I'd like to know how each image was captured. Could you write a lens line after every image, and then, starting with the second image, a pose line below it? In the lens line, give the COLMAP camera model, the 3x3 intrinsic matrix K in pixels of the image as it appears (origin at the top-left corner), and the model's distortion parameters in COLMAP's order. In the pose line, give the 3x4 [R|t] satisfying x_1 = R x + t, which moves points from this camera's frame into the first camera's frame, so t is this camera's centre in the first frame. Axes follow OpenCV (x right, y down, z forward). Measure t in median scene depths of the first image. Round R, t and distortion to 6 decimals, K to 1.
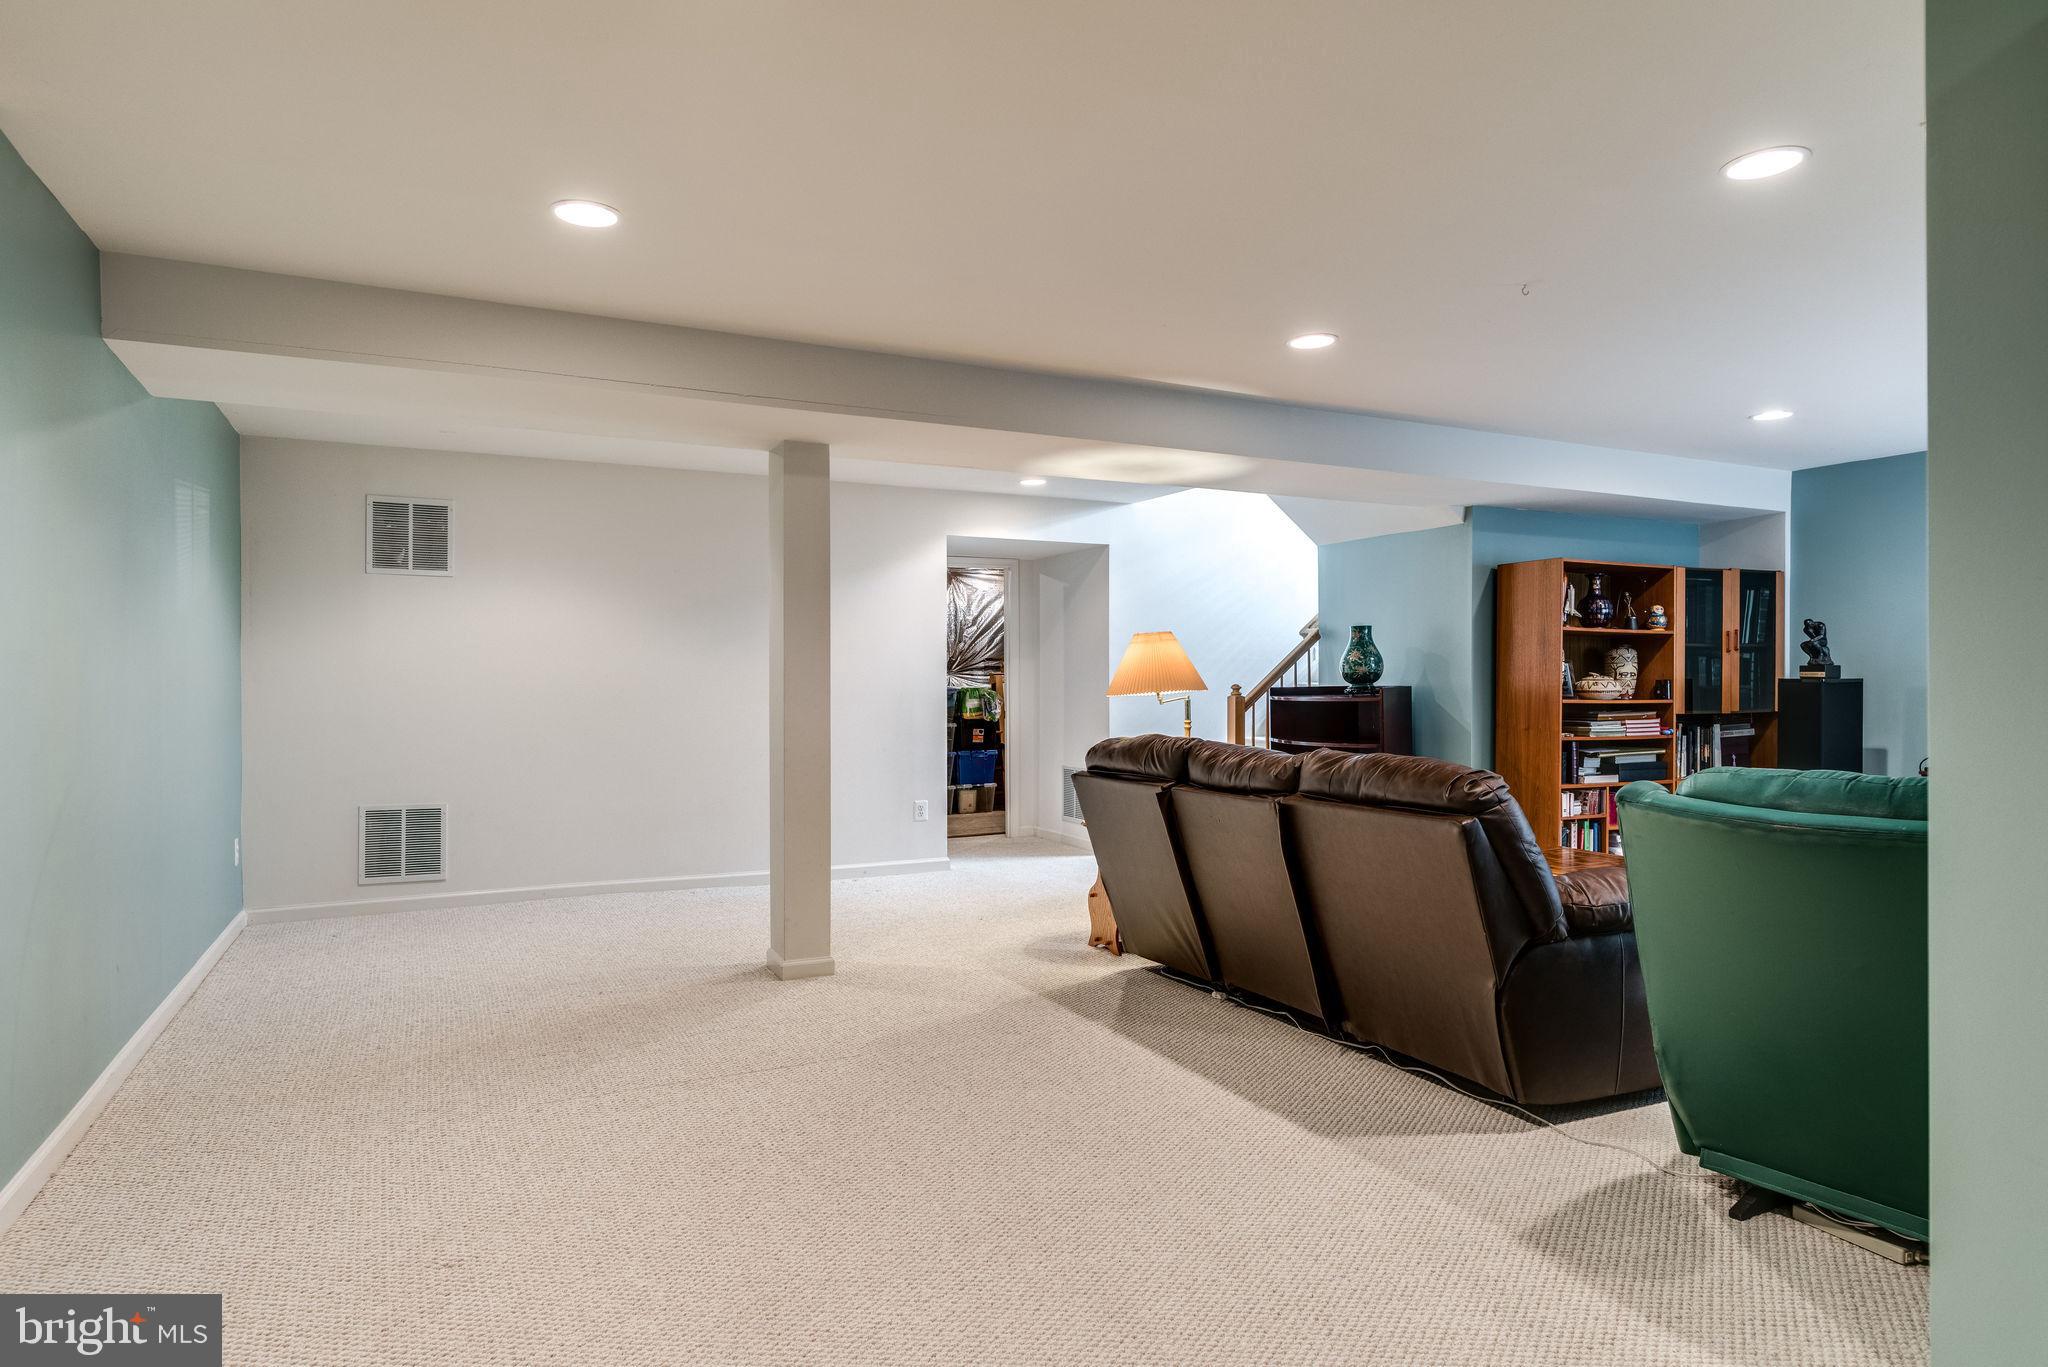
lens RADIAL K [[1172.6, 0, 1029.5], [0, 1172.6, 682.2], [0, 0, 1]] dist [-0.002679, -0.001710]
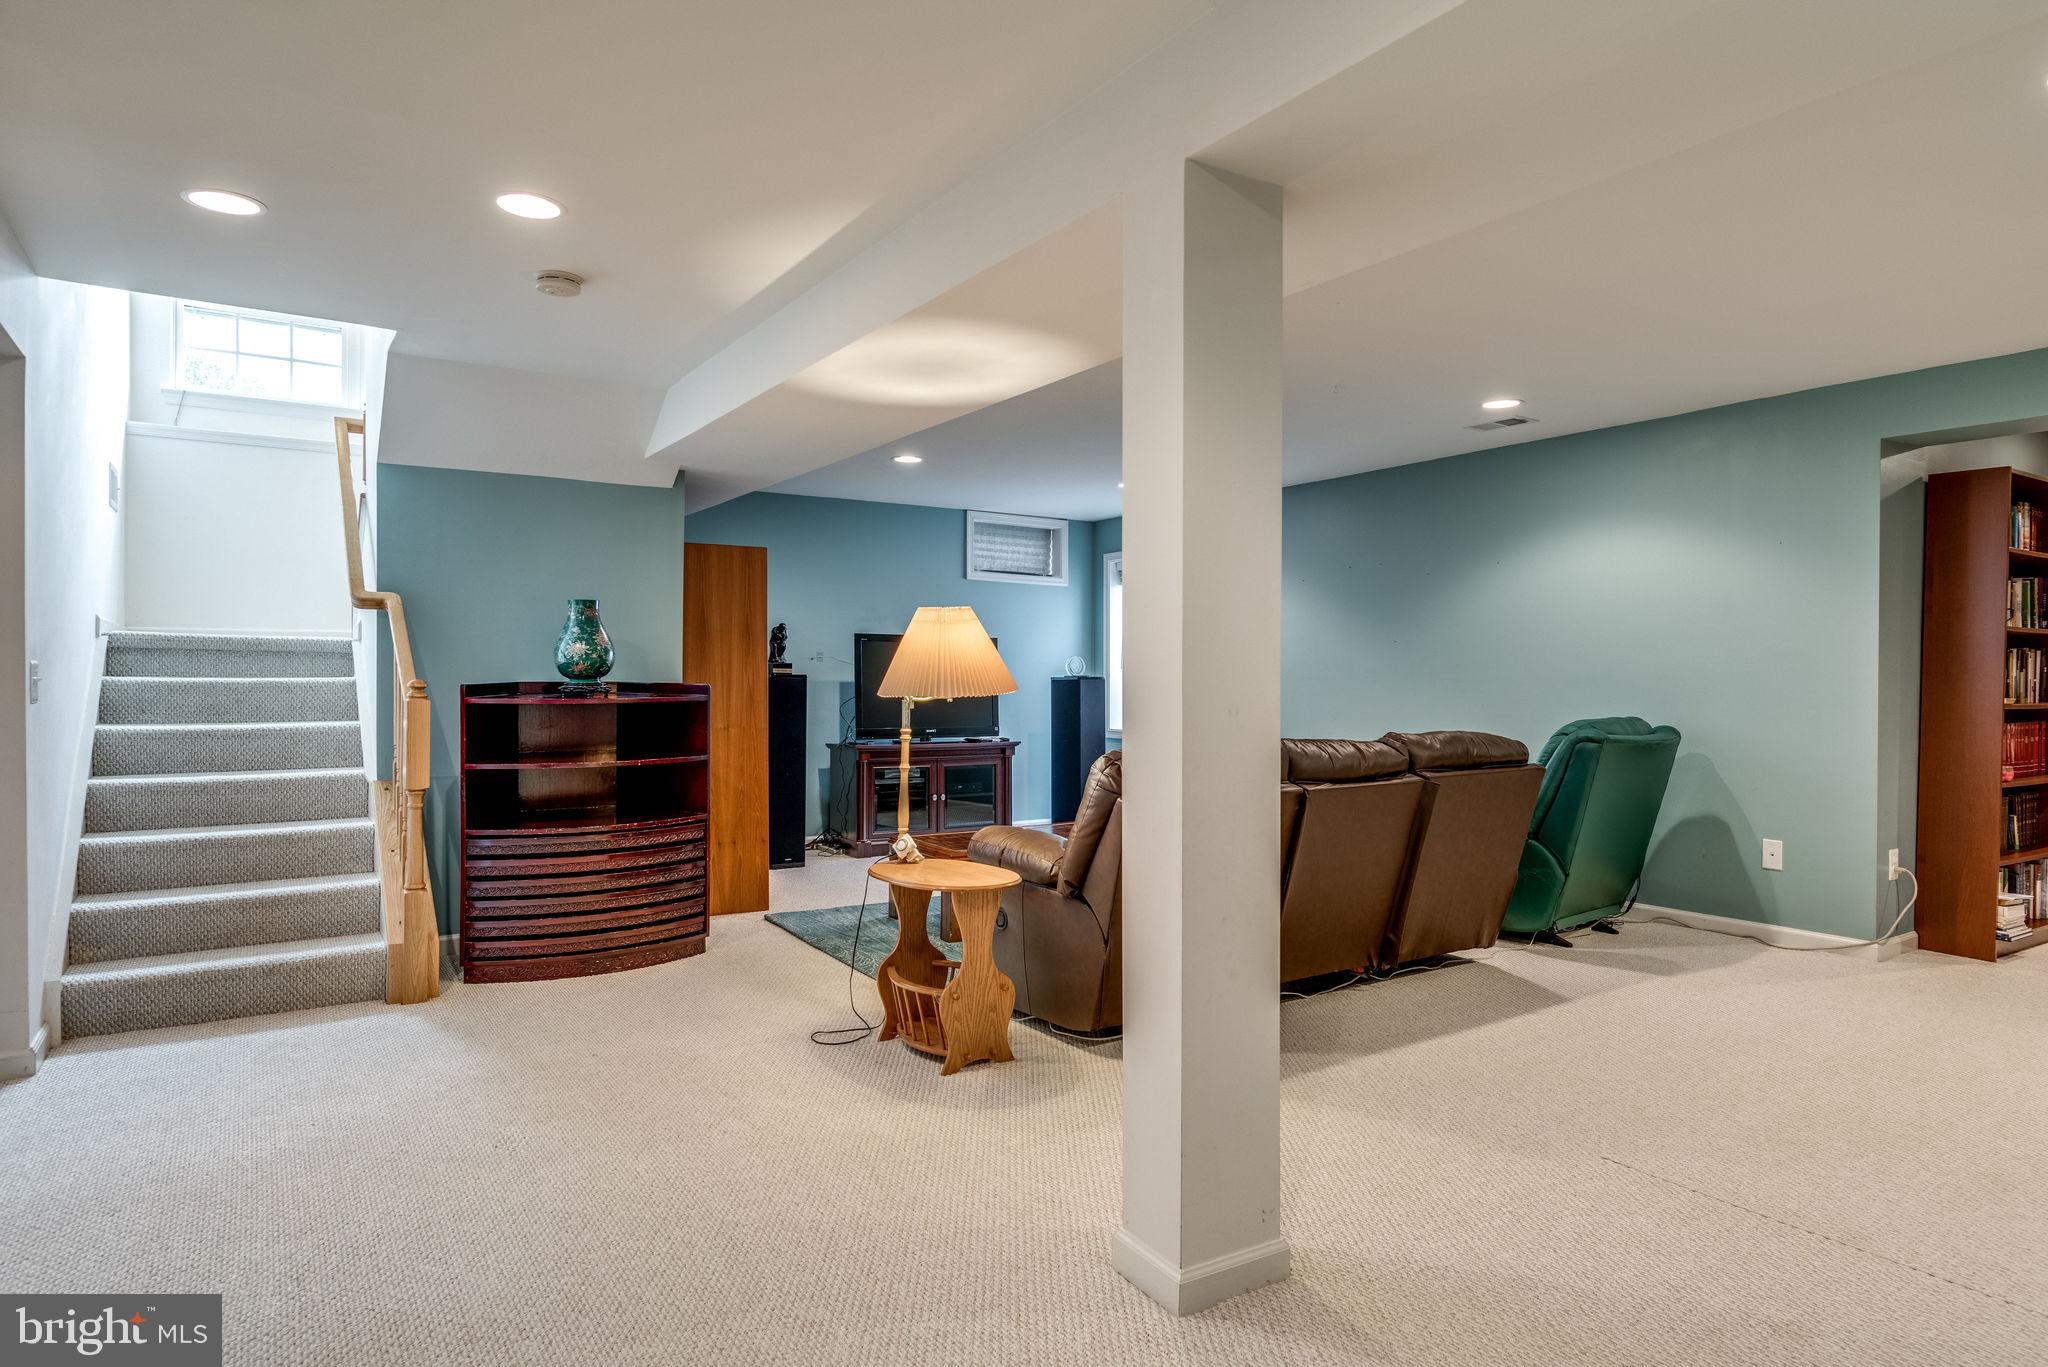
lens RADIAL K [[1172.6, 0, 1027.0], [0, 1172.6, 690.9], [0, 0, 1]] dist [-0.002679, -0.001710]
pose [[-0.119104, -0.015713, 0.992757, -0.798543], [-0.008301, 0.999856, 0.014830, -0.006188], [-0.992847, -0.006475, -0.119217, 1.342759]]
